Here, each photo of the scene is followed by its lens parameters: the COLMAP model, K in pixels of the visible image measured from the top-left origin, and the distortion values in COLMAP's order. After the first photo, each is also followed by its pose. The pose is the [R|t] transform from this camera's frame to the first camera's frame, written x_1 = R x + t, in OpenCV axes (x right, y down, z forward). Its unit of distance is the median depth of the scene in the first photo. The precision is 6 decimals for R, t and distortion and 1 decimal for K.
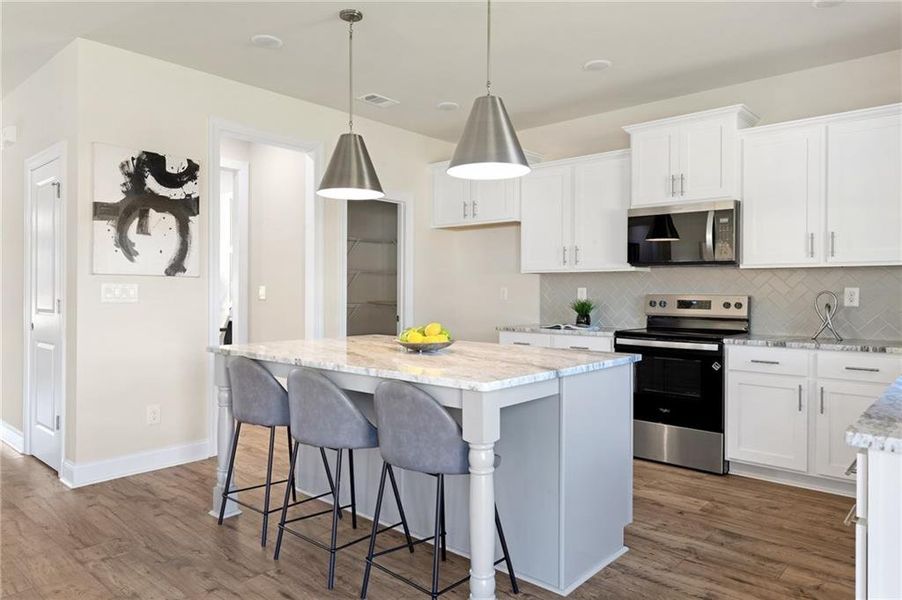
lens RADIAL K [[601.8, 0, 454.0], [0, 601.8, 290.0], [0, 0, 1]] dist [0.001496, 0.000112]
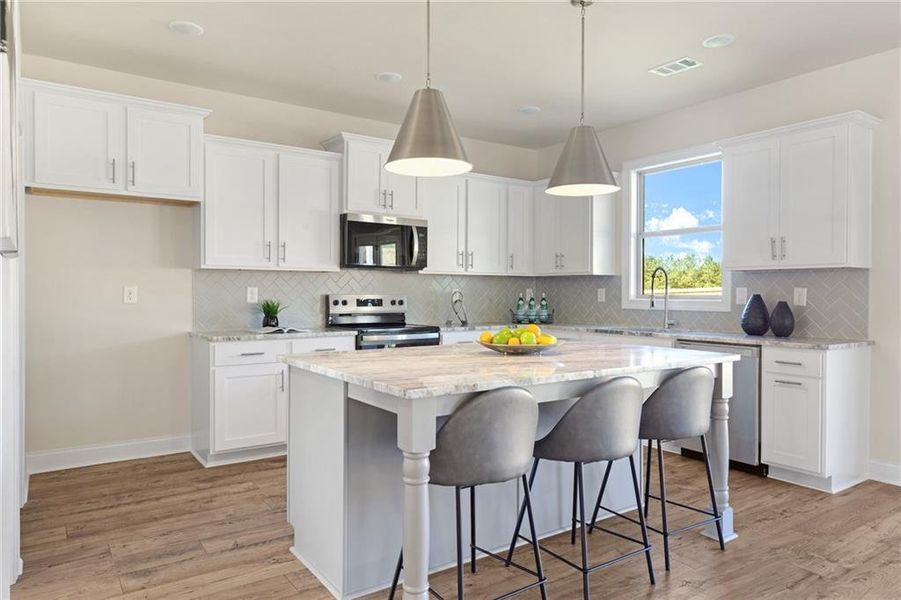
lens RADIAL K [[584.6, 0, 450.5], [0, 584.6, 300.0], [0, 0, 1]] dist [0.002379, 0.000889]
pose [[0.242690, -0.015841, 0.969975, -0.726849], [-0.004863, 0.999834, 0.017545, -0.001691], [-0.970092, -0.008975, 0.242573, 0.639864]]
